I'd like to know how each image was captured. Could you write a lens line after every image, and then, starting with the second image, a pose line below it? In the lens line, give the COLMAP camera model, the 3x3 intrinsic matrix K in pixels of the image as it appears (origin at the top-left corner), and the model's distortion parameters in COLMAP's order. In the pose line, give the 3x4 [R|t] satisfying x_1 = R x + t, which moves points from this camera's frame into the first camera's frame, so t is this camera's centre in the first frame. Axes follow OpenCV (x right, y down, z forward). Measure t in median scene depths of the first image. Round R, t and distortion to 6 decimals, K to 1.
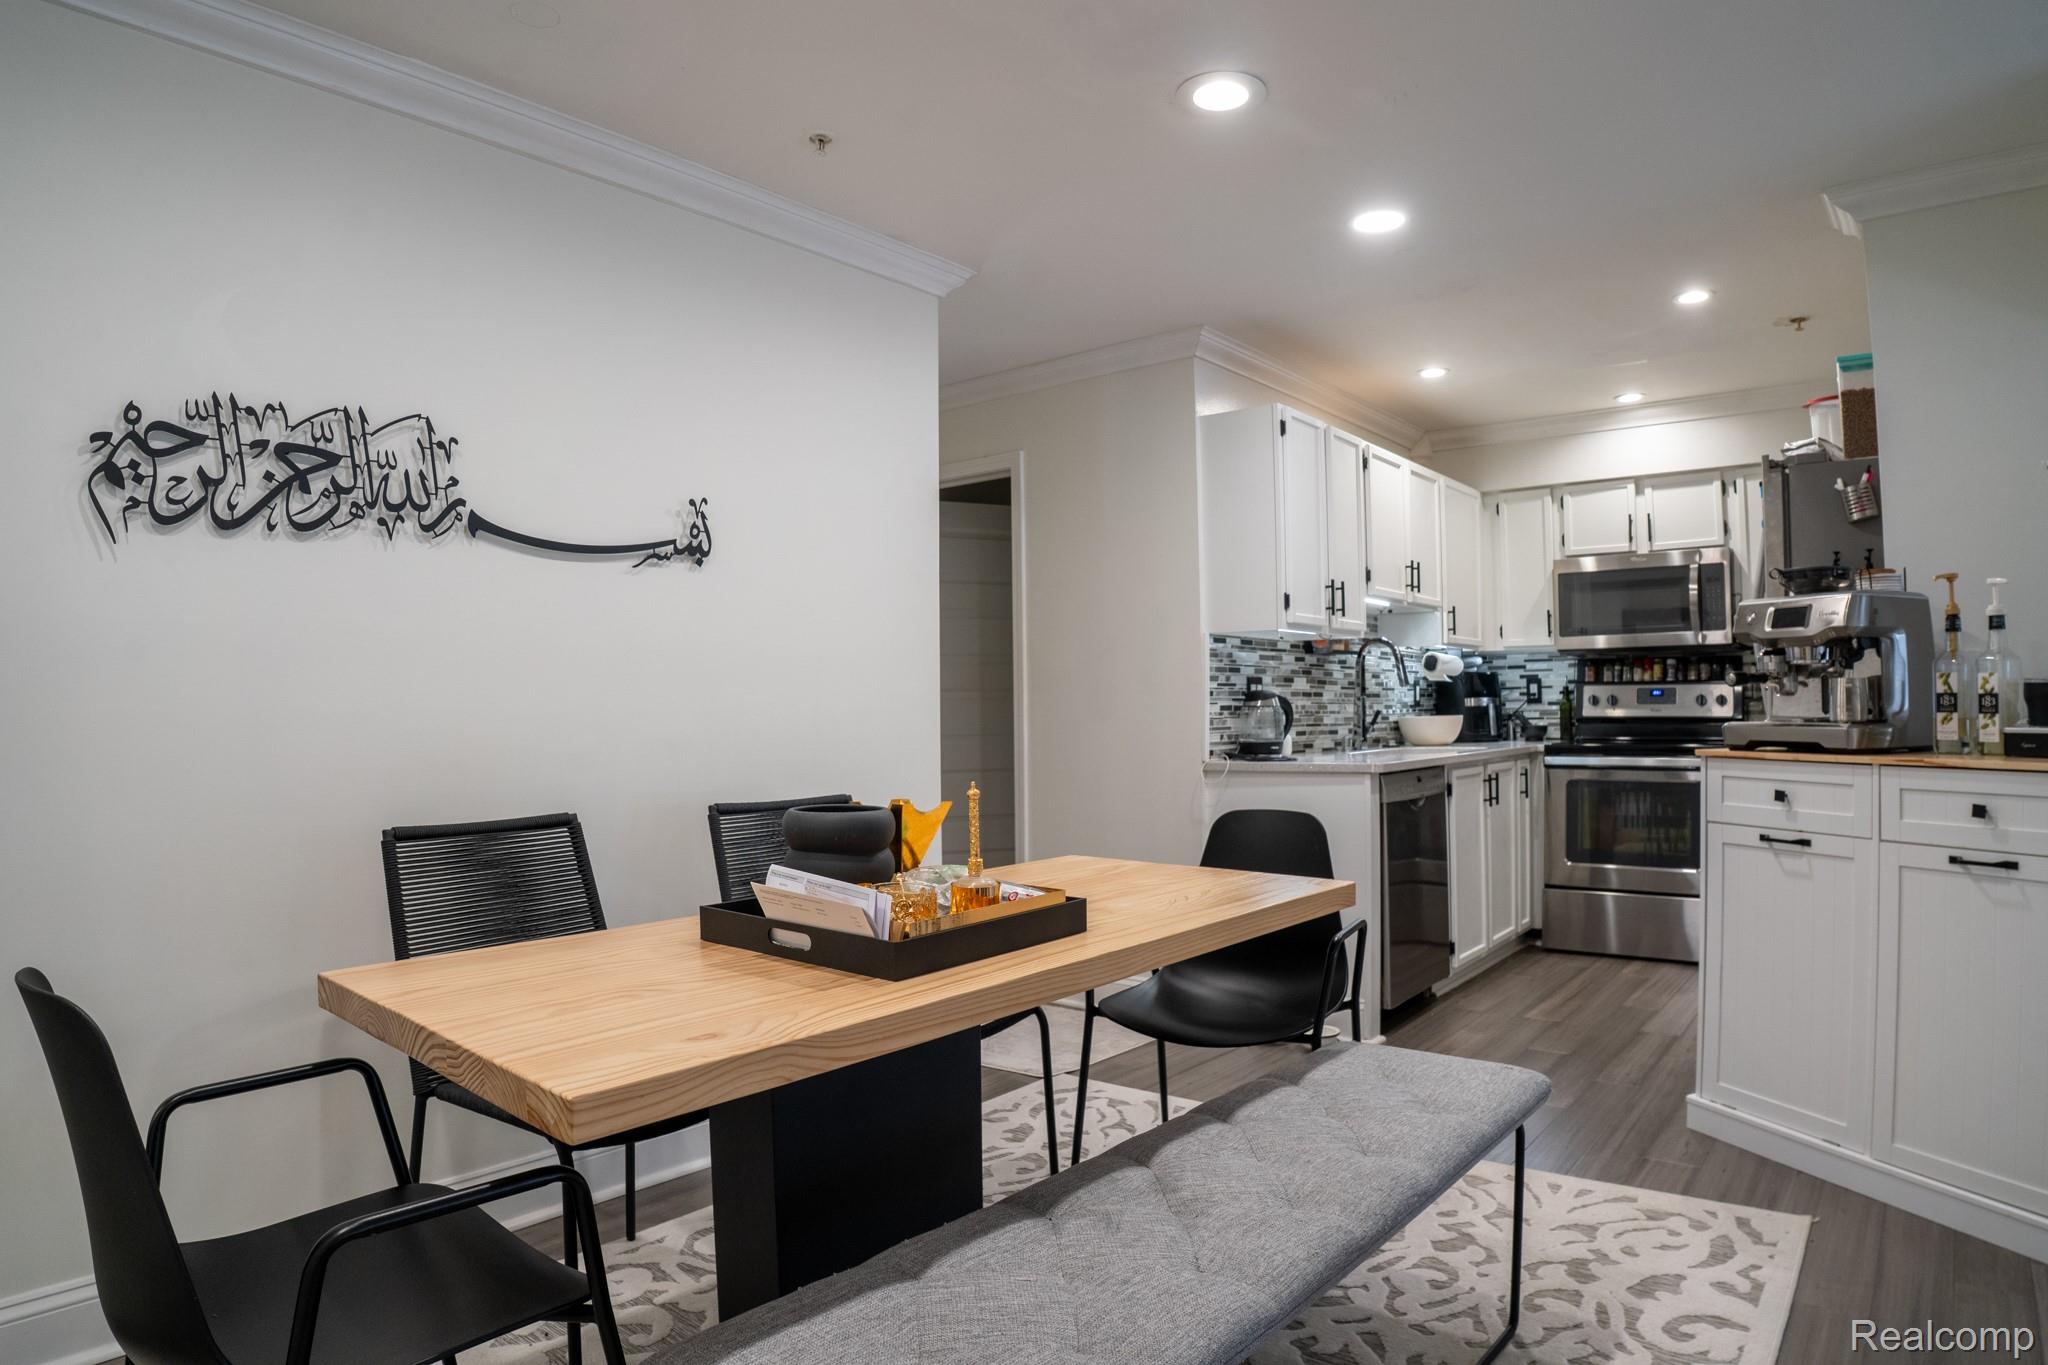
lens RADIAL K [[1197.7, 0, 1024.0], [0, 1197.7, 682.5], [0, 0, 1]] dist [-0.159423, 0.049585]
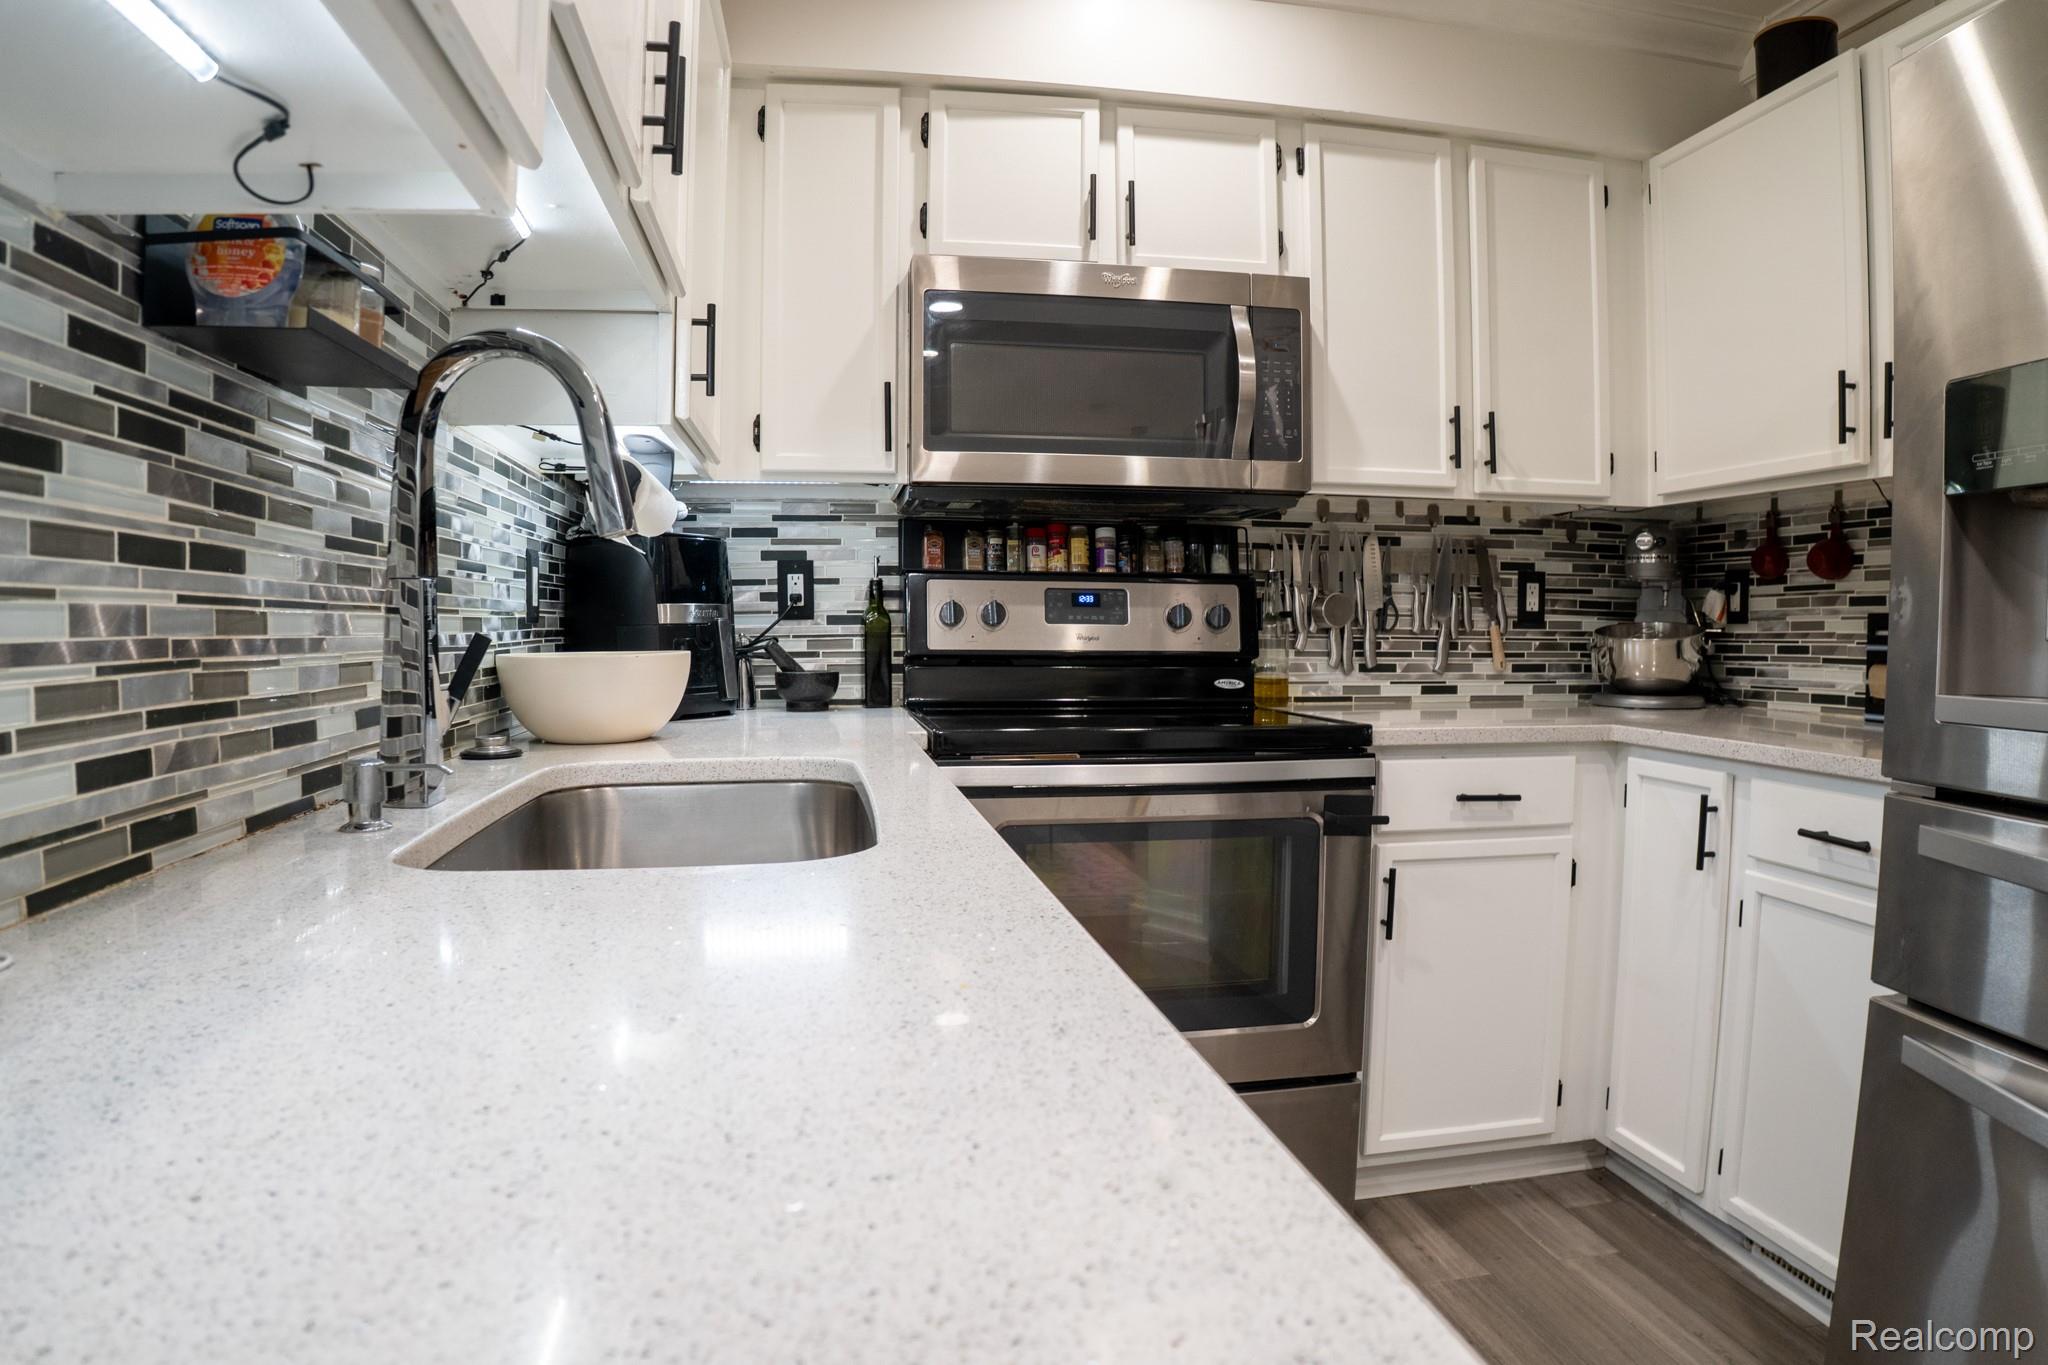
lens RADIAL K [[1197.7, 0, 1024.0], [0, 1197.7, 682.5], [0, 0, 1]] dist [-0.159423, 0.049585]
pose [[0.655365, -0.027251, 0.754821, 0.185474], [-0.023728, 0.998113, 0.056635, 0.016374], [-0.754940, -0.055027, 0.653481, 0.736703]]
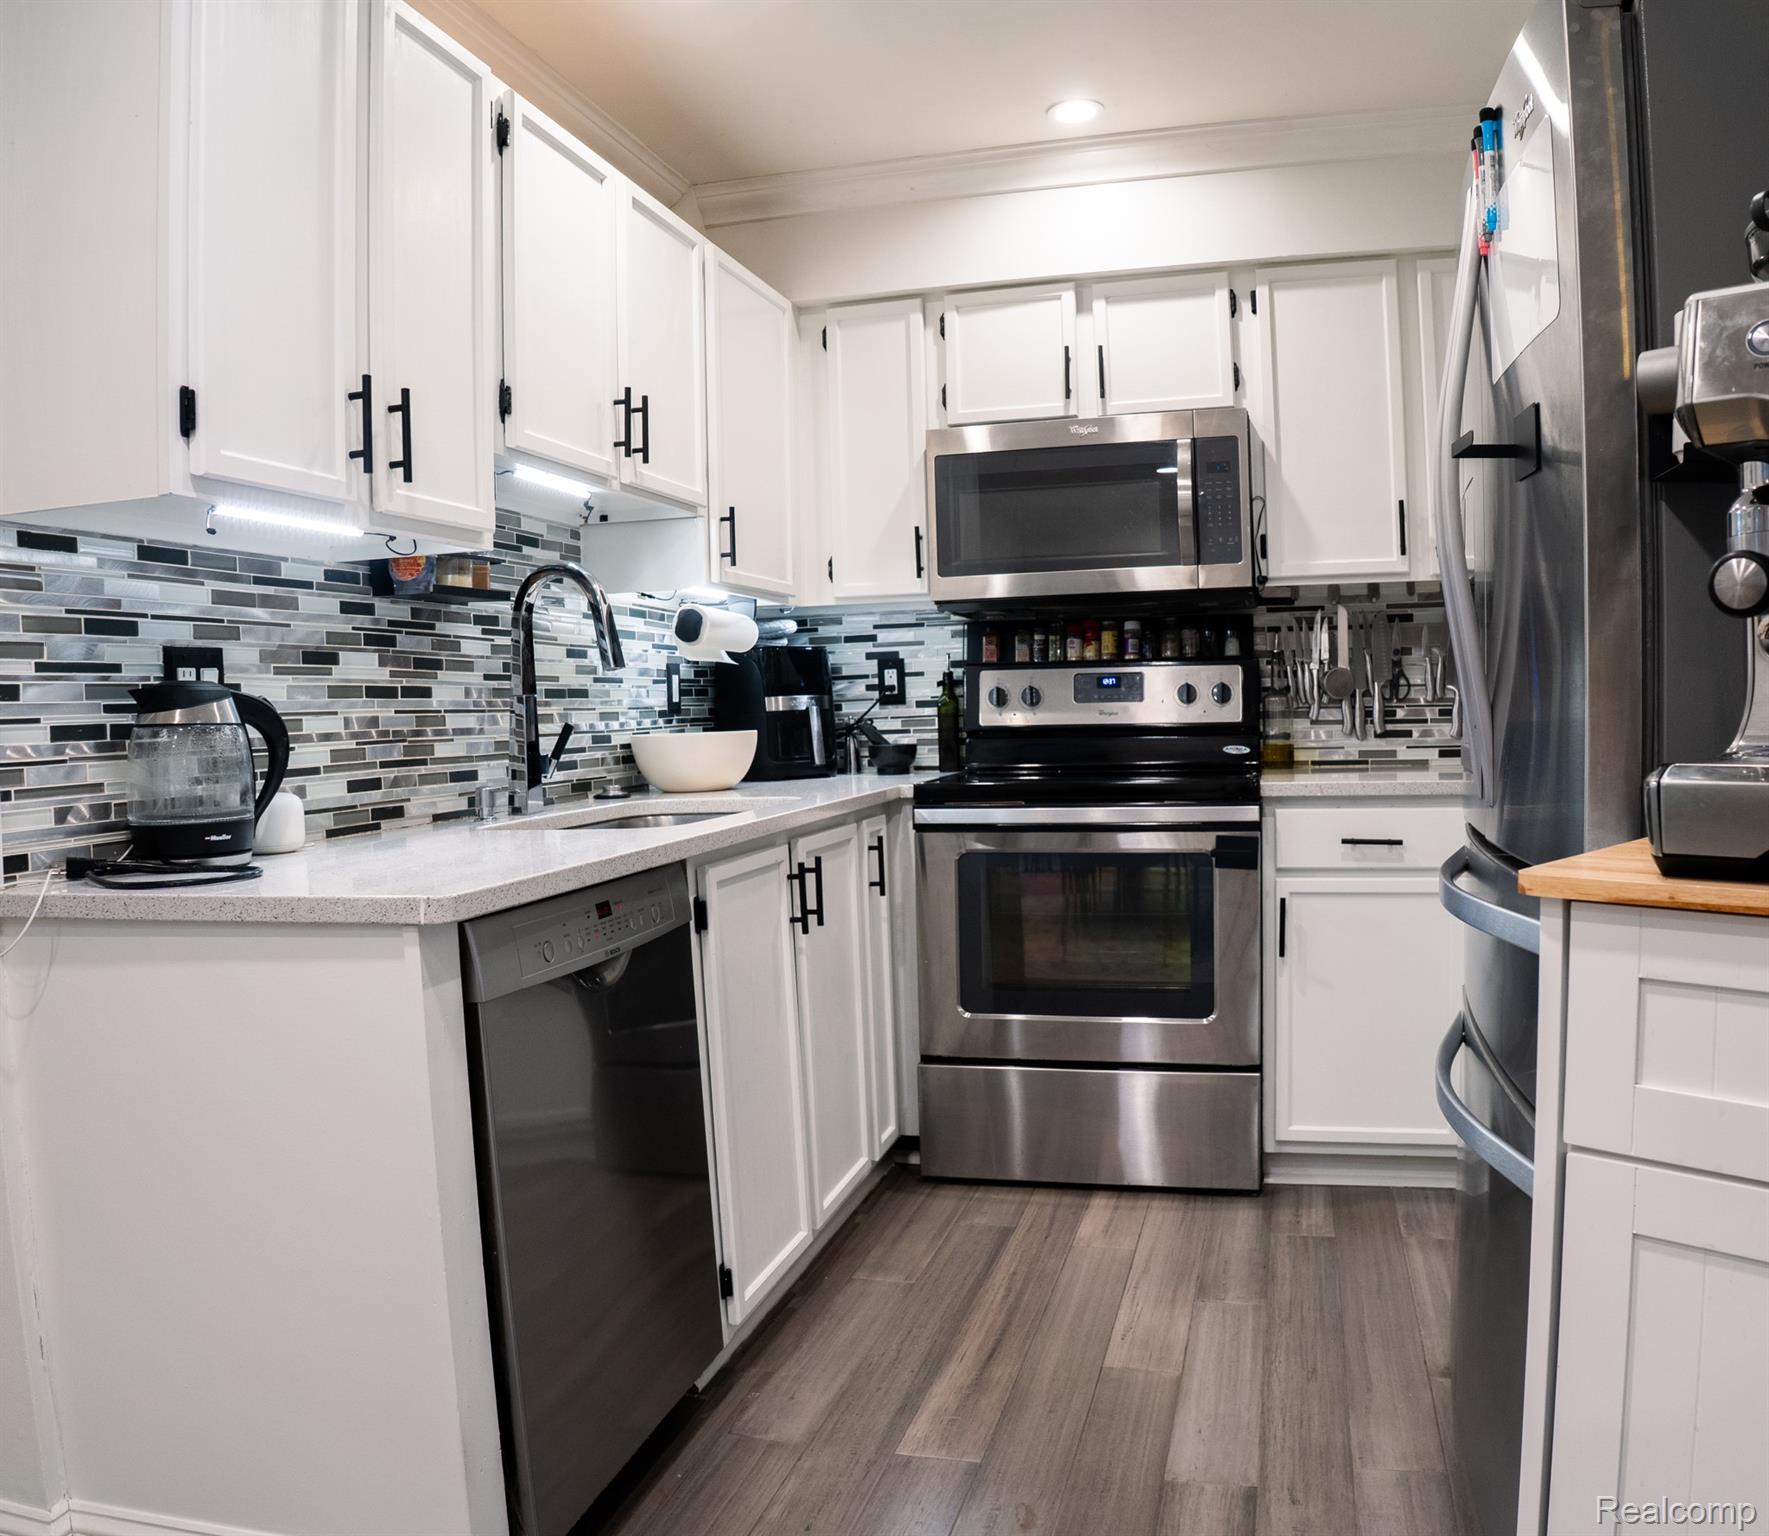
lens RADIAL K [[1402.8, 0, 932.7], [0, 1402.8, 767.1], [0, 0, 1]] dist [-0.149922, 0.000984]
pose [[0.903045, -0.035774, 0.428054, 0.193317], [0.011025, 0.998128, 0.060157, 0.008993], [-0.429405, -0.049605, 0.901749, 0.443408]]
